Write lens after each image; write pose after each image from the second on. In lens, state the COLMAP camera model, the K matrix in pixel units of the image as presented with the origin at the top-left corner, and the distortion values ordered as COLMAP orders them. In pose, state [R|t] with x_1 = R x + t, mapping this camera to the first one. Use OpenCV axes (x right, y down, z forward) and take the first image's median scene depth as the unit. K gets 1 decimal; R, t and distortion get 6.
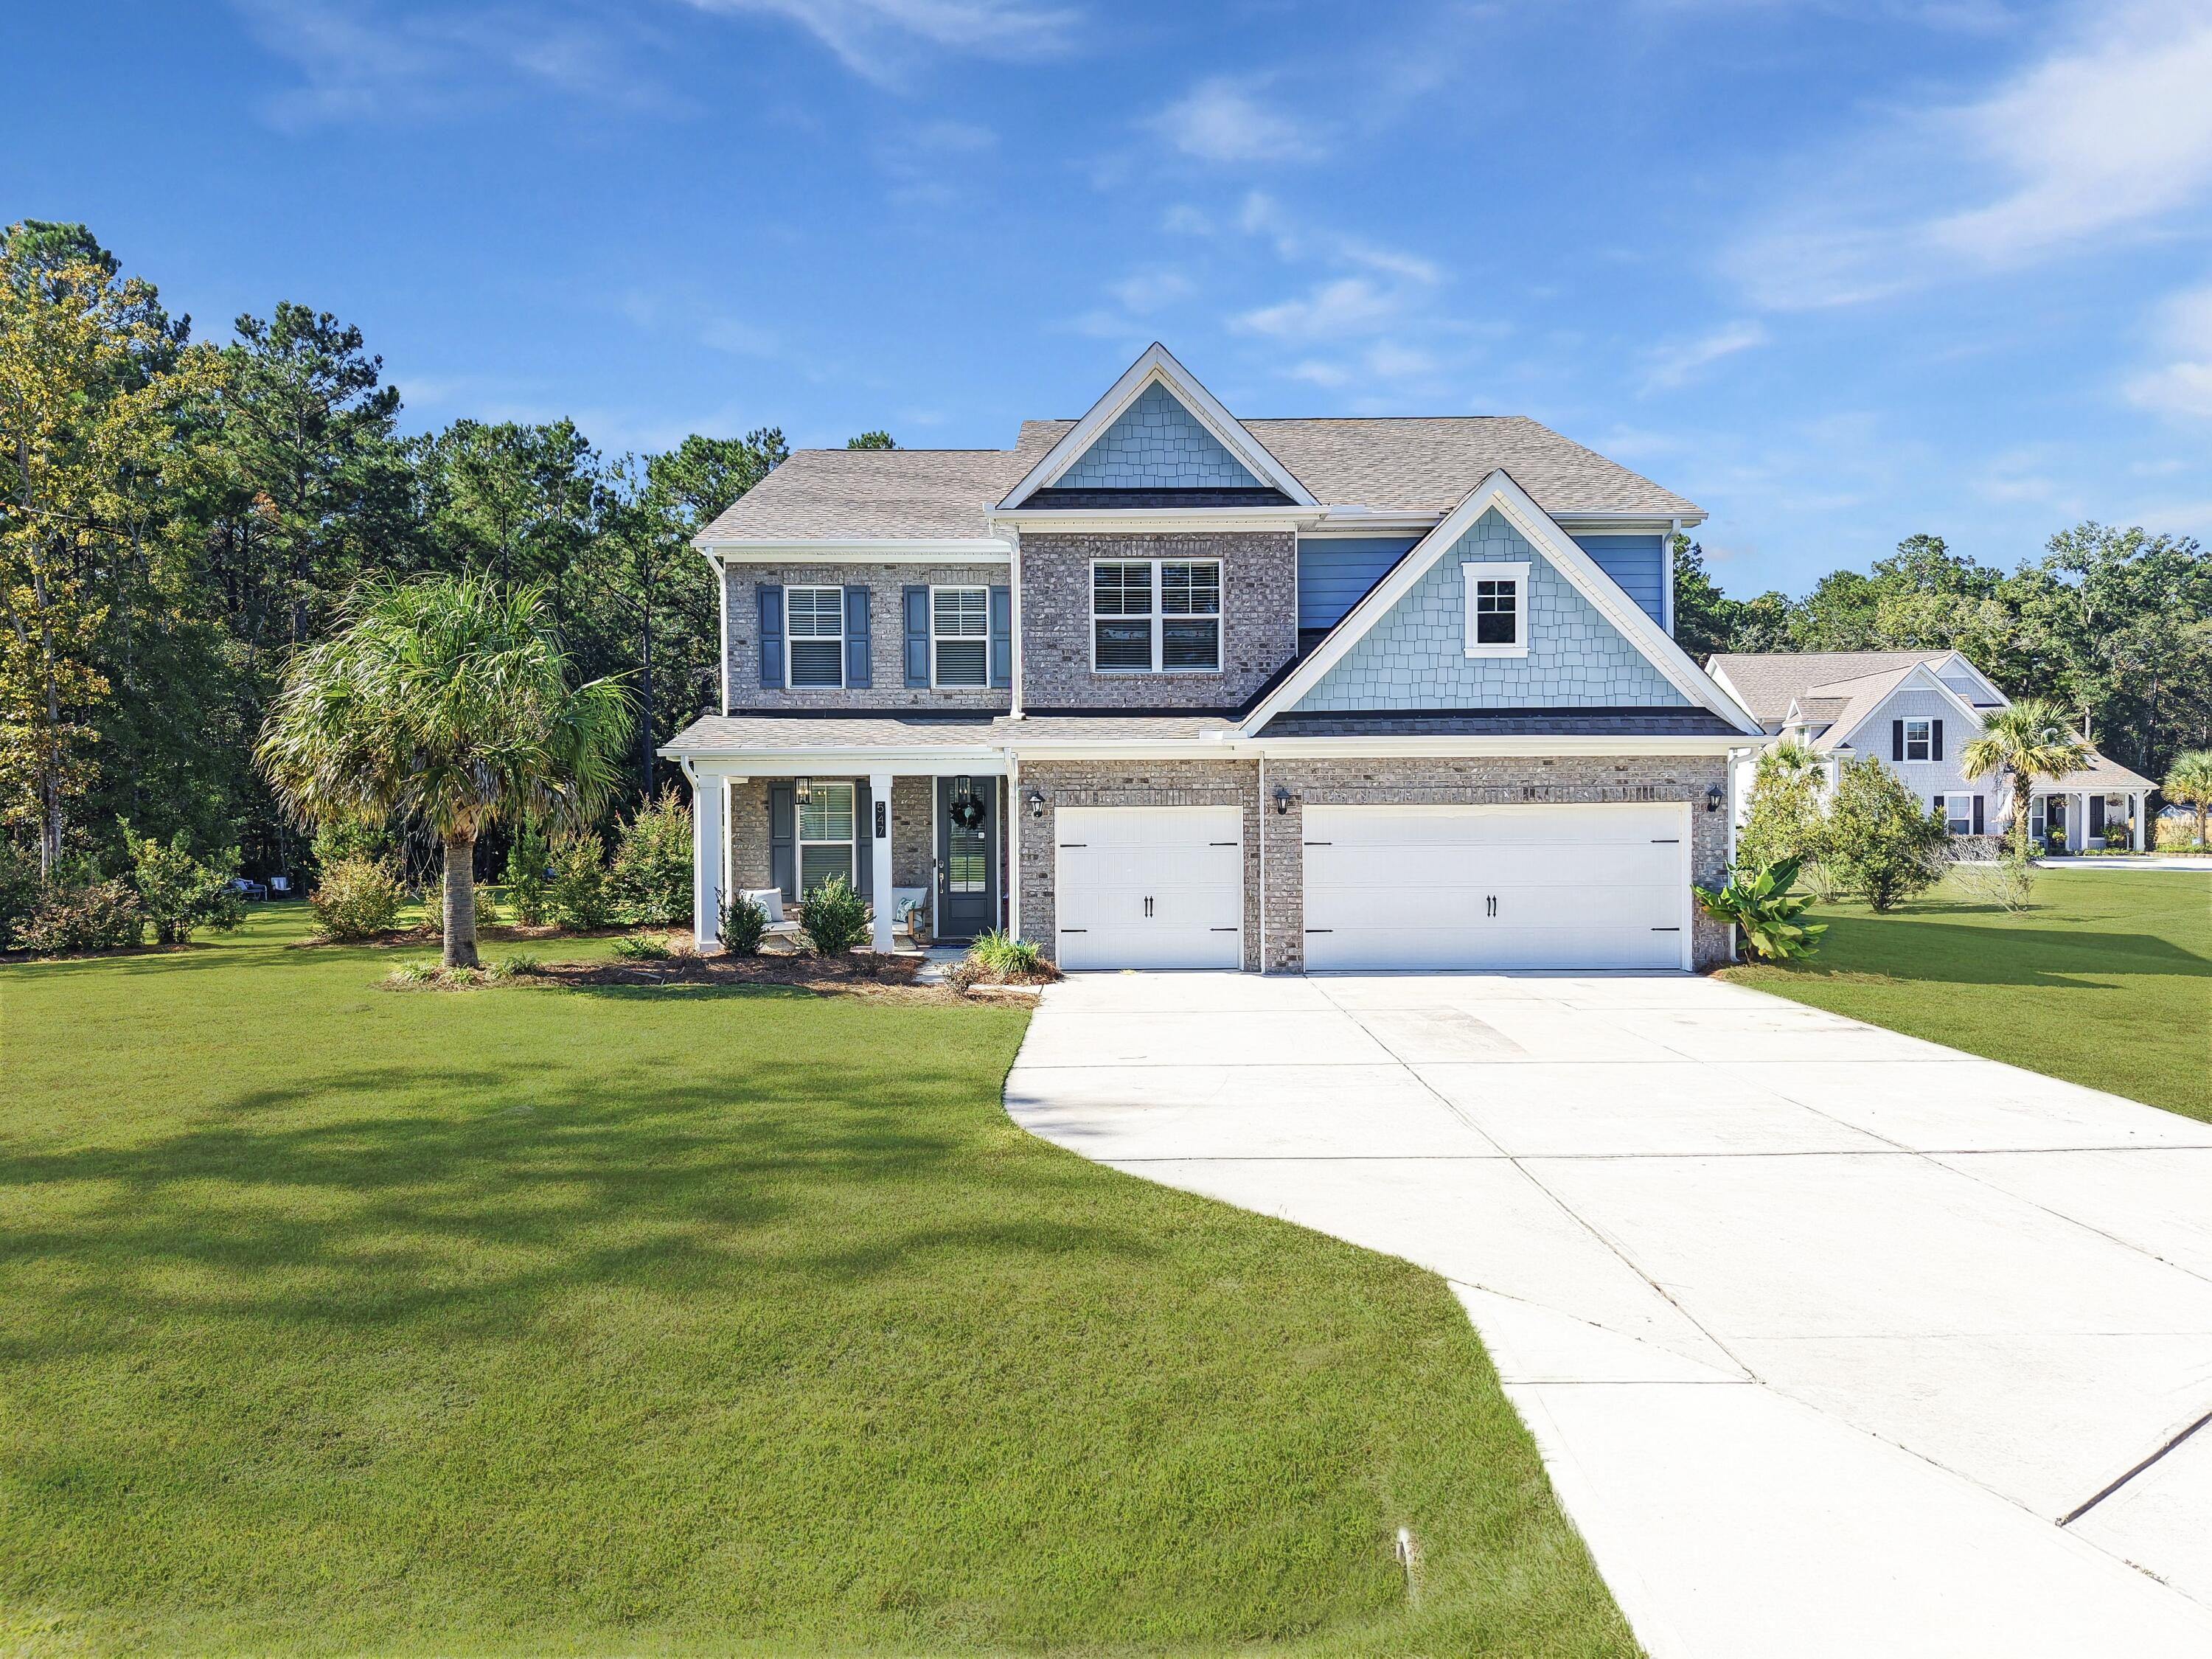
lens RADIAL K [[1473.5, 0, 1117.1], [0, 1473.5, 827.8], [0, 0, 1]] dist [0.033724, -0.043467]
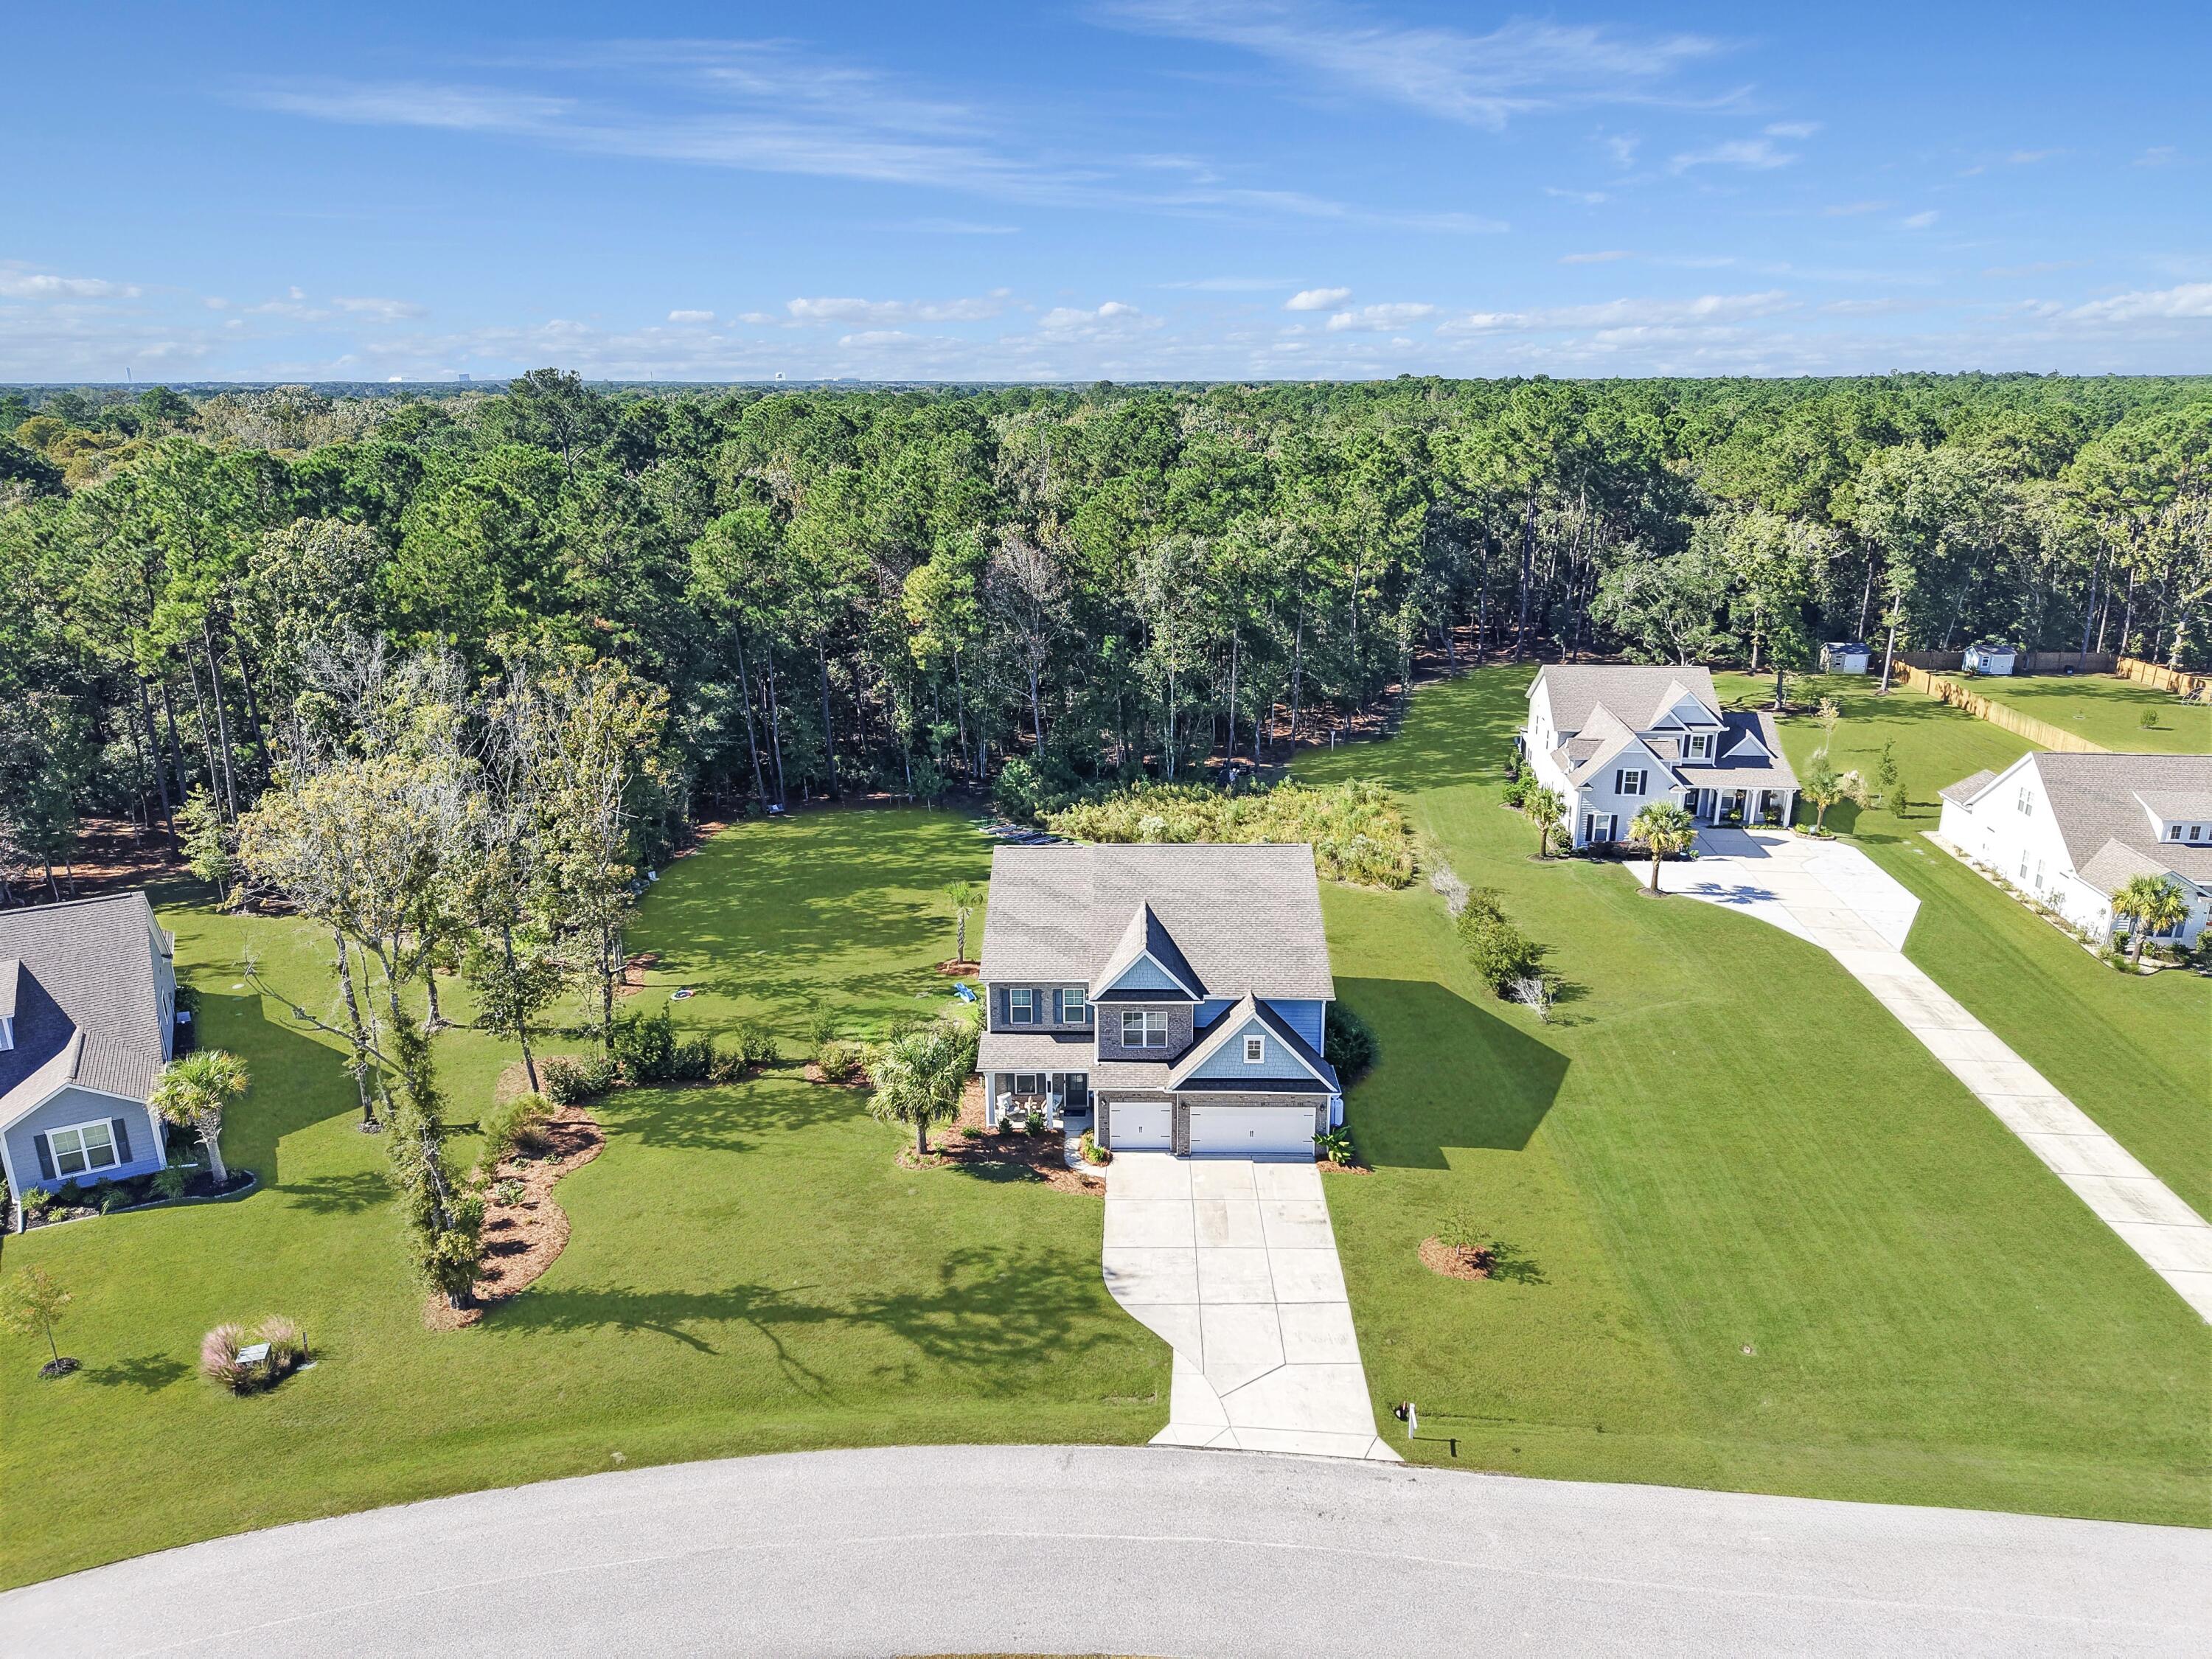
lens RADIAL K [[1424.4, 0, 1125.4], [0, 1424.4, 829.9], [0, 0, 1]] dist [0.090476, -0.108169]
pose [[0.999841, 0.009853, -0.014848, 0.028424], [-0.005444, 0.962280, 0.272005, -1.367440], [0.016968, -0.271881, 0.962181, -1.704369]]
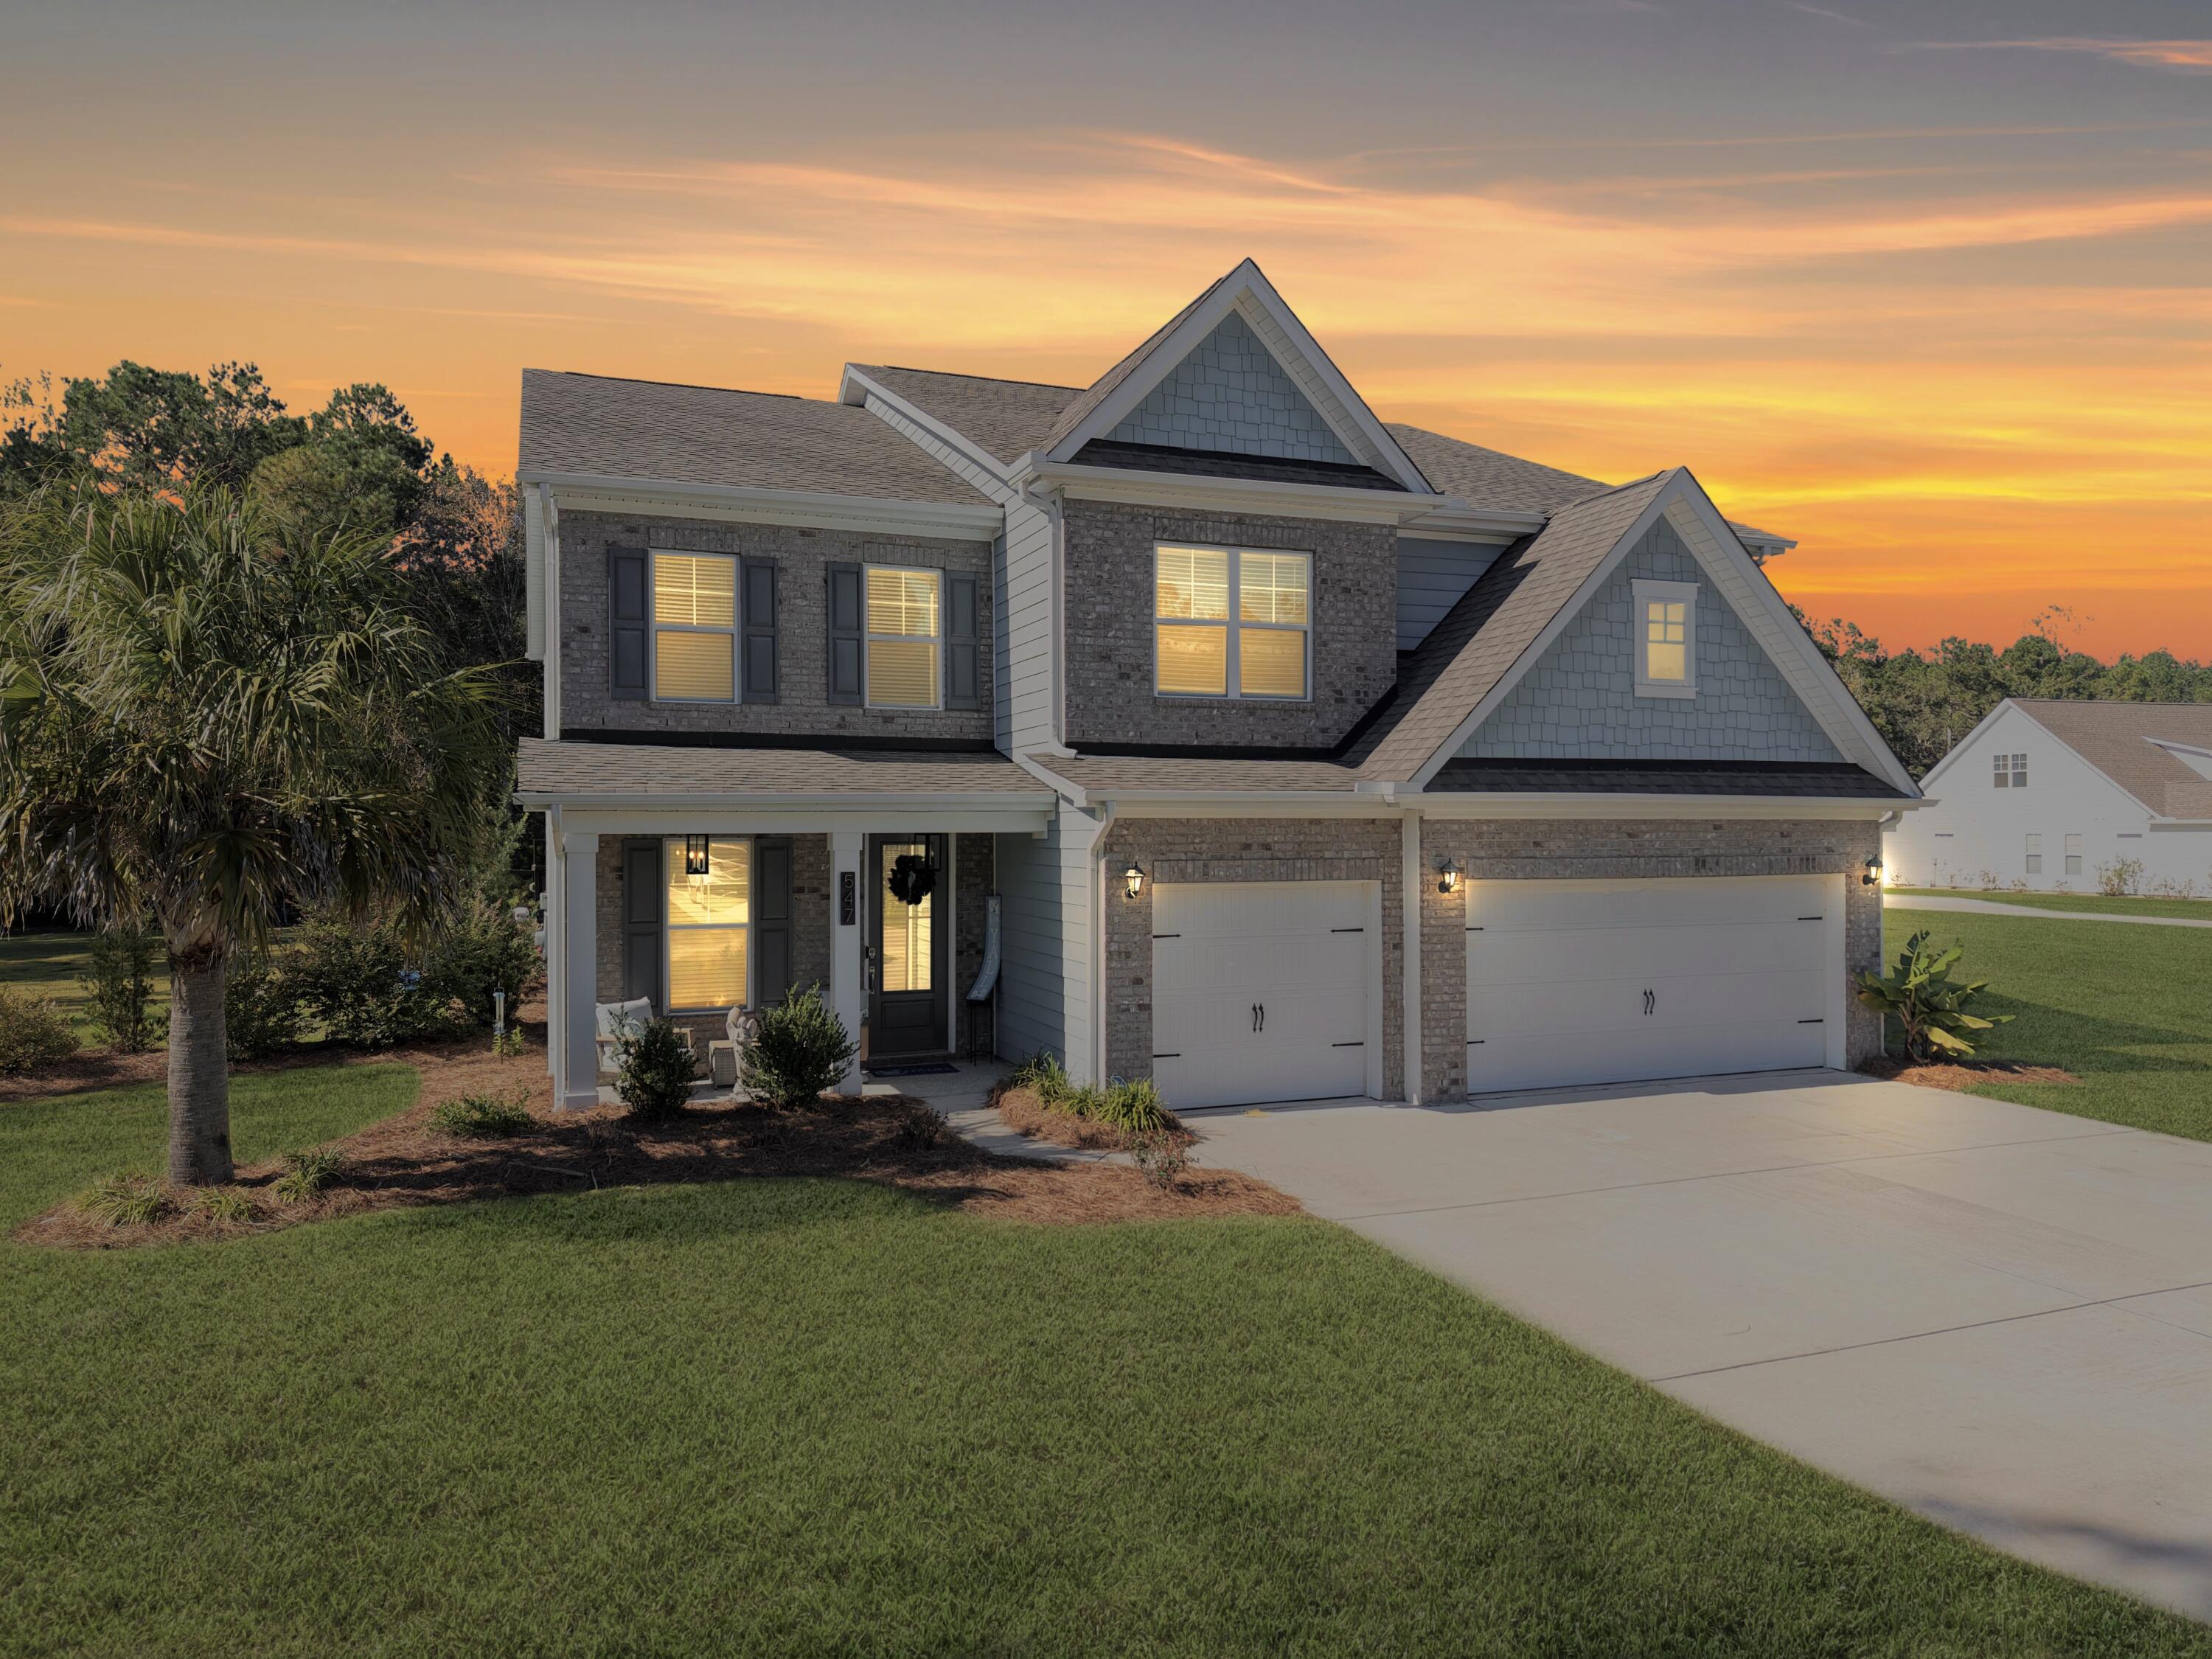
lens RADIAL K [[1473.5, 0, 1117.1], [0, 1473.5, 827.8], [0, 0, 1]] dist [0.033724, -0.043467]
pose [[0.934275, 0.005931, 0.356505, -0.311943], [-0.001138, 0.999906, -0.013651, -0.031440], [-0.356552, 0.012349, 0.934194, 0.341341]]
